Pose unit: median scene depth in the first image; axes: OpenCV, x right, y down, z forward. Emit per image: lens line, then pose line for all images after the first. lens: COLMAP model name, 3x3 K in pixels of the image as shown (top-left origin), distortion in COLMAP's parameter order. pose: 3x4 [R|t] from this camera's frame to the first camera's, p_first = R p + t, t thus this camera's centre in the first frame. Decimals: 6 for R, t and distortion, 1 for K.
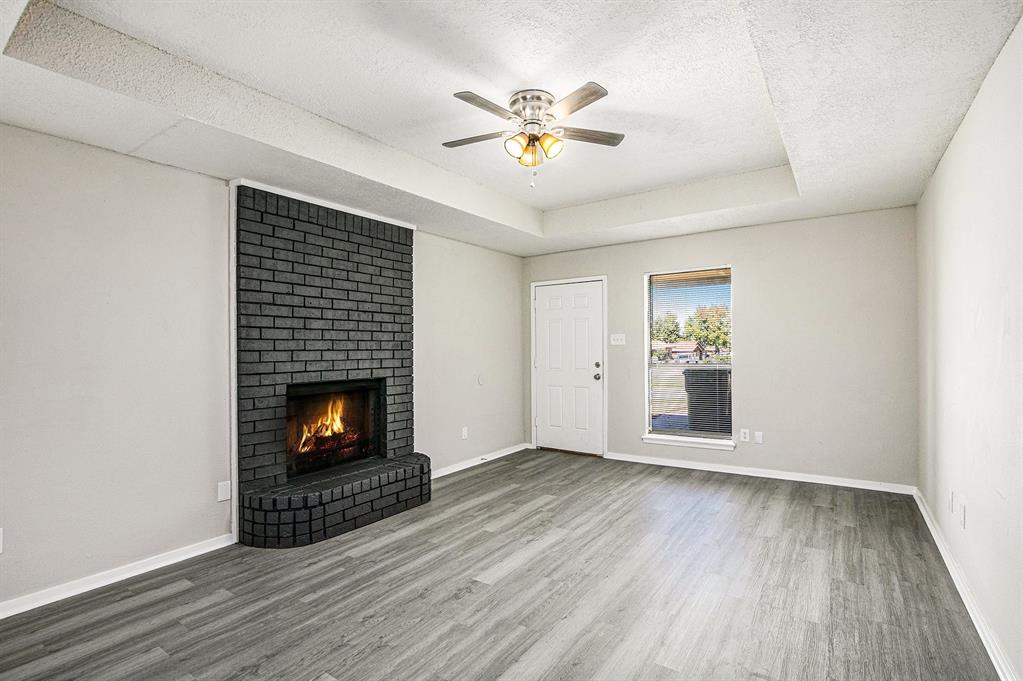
lens RADIAL K [[489.6, 0, 509.2], [0, 489.6, 345.8], [0, 0, 1]] dist [-0.003226, -0.000511]
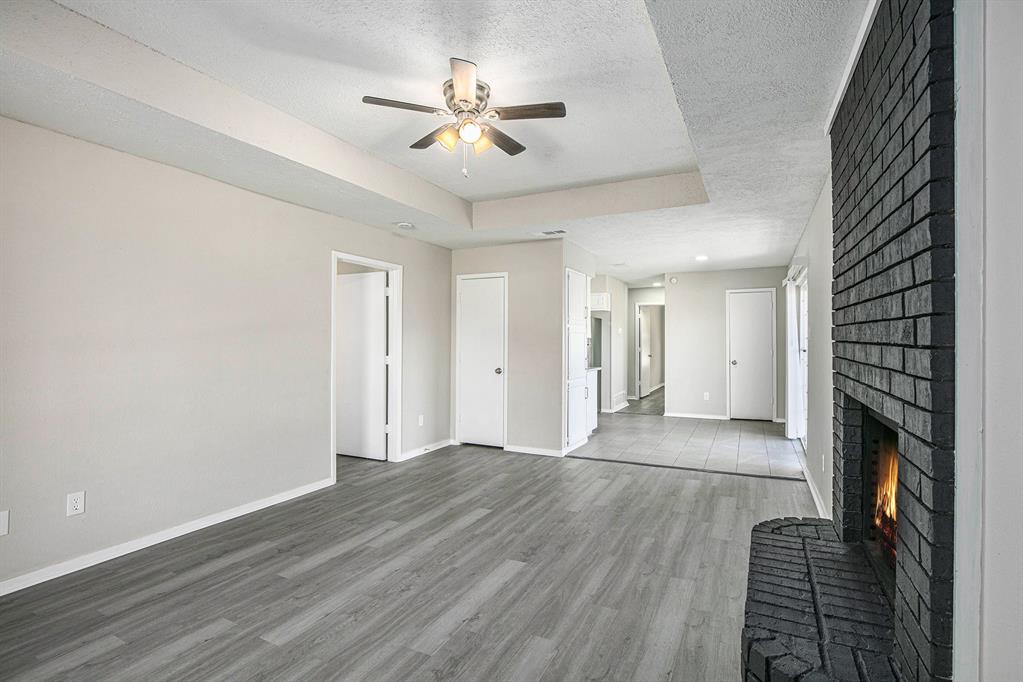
lens RADIAL K [[489.6, 0, 512.5], [0, 489.6, 340.3], [0, 0, 1]] dist [-0.003226, -0.000511]
pose [[-0.989838, 0.017479, -0.141121, 0.095316], [0.018412, 0.999816, -0.005307, 0.004861], [0.141002, -0.007851, -0.989978, 2.020410]]
